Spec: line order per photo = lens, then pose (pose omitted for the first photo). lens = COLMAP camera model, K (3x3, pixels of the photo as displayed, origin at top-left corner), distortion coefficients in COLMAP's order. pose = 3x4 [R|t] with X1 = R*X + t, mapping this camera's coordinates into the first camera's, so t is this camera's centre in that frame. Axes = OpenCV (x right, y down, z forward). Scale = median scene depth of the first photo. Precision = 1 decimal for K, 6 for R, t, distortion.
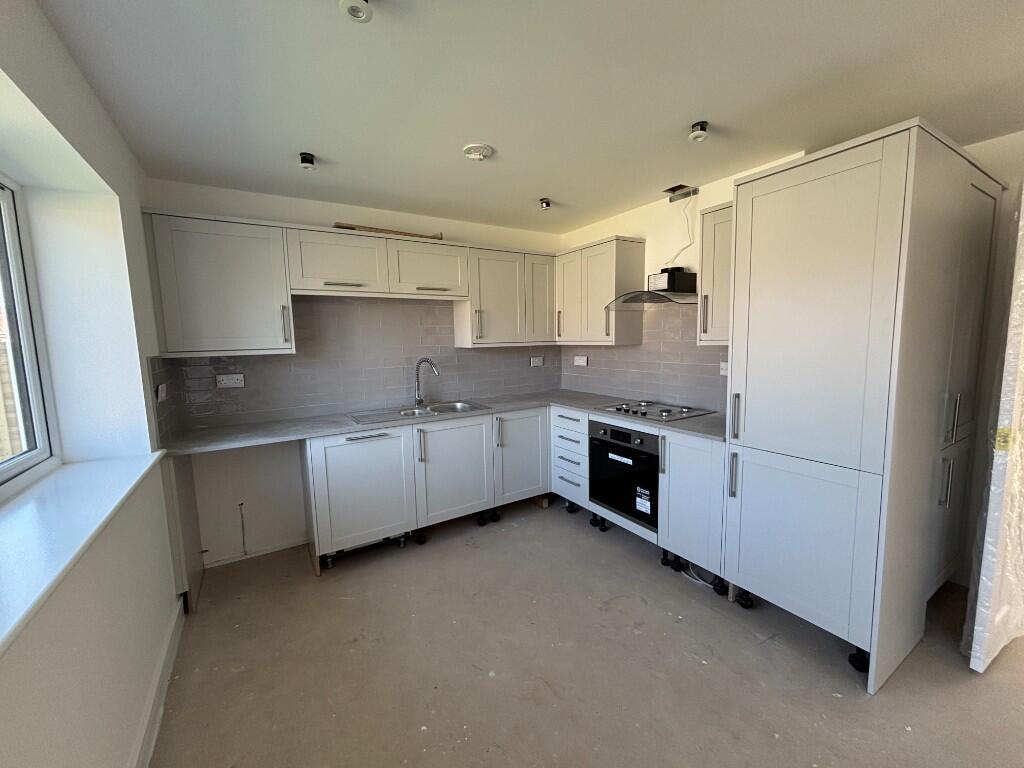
lens RADIAL K [[410.8, 0, 513.3], [0, 410.8, 383.5], [0, 0, 1]] dist [-0.001717, 0.000069]
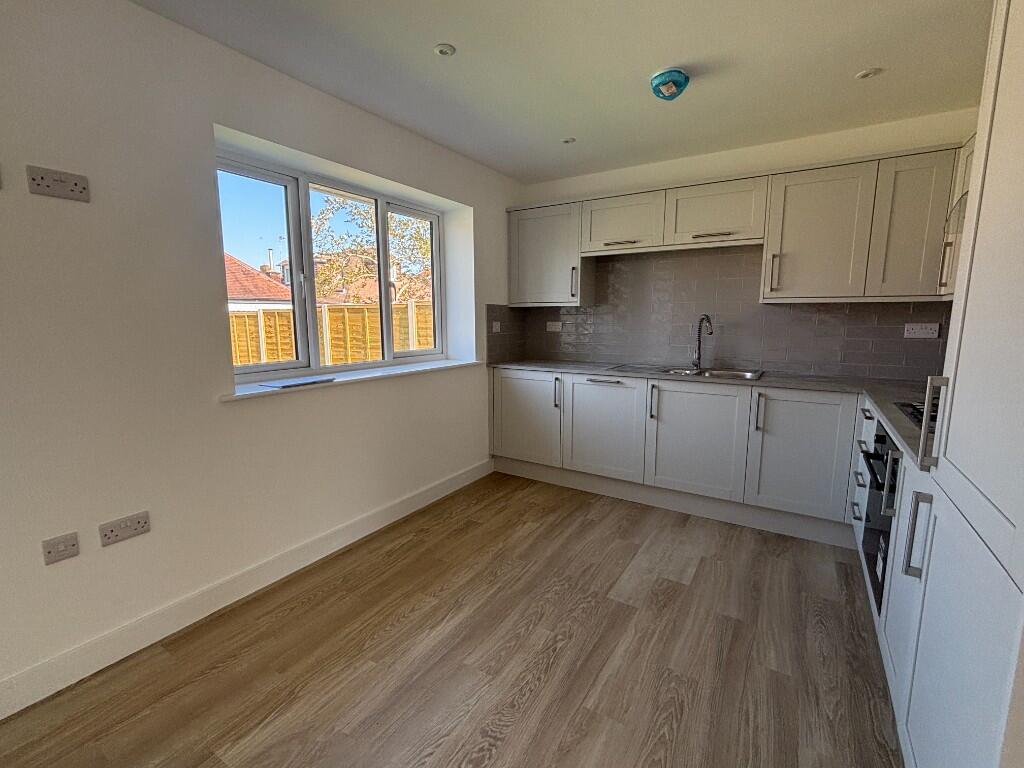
lens RADIAL K [[458.3, 0, 510.6], [0, 458.3, 381.9], [0, 0, 1]] dist [0.002613, -0.000958]
pose [[0.431624, 0.150173, -0.889466, 0.556057], [-0.109411, 0.987481, 0.113628, 0.016539], [0.895394, 0.048273, 0.442650, 0.200587]]
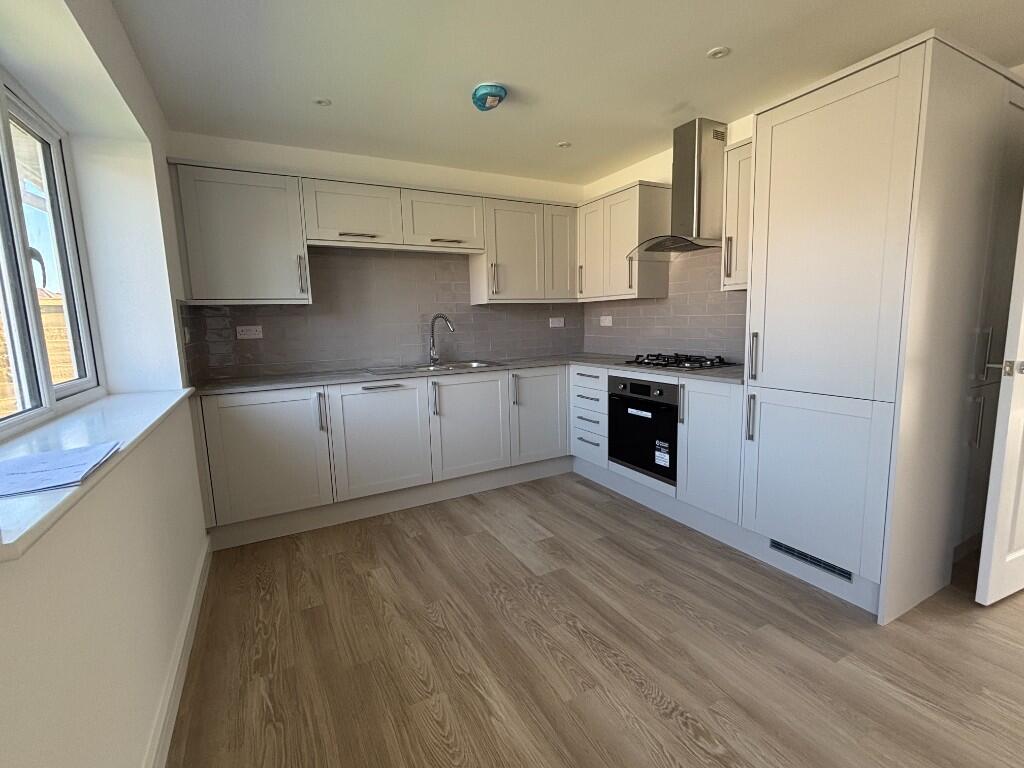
lens RADIAL K [[458.3, 0, 510.6], [0, 458.3, 381.9], [0, 0, 1]] dist [0.002613, -0.000958]
pose [[0.997880, 0.004890, -0.064893, 0.025360], [-0.003119, 0.999621, 0.027364, 0.075472], [0.065002, -0.027103, 0.997517, -0.082586]]
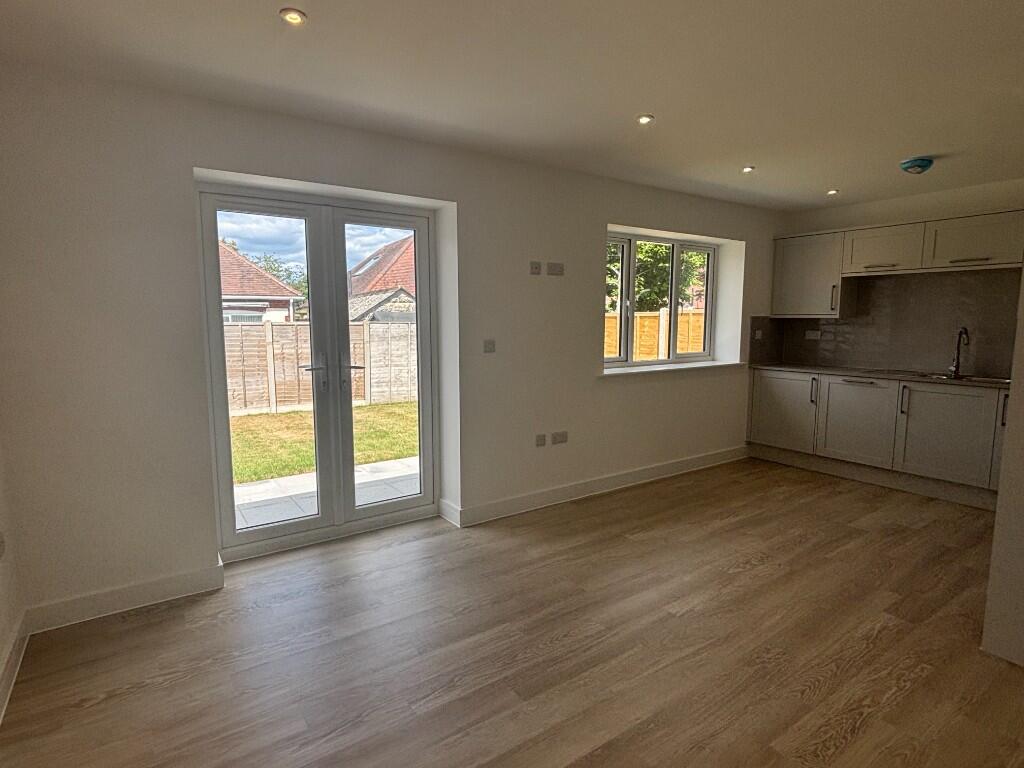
lens RADIAL K [[545.6, 0, 512.2], [0, 545.6, 380.2], [0, 0, 1]] dist [0.000183, -0.001069]
pose [[0.043235, 0.137976, -0.989491, 1.184156], [-0.111766, 0.984868, 0.132448, 0.013898], [0.992794, 0.104865, 0.058002, -0.192419]]
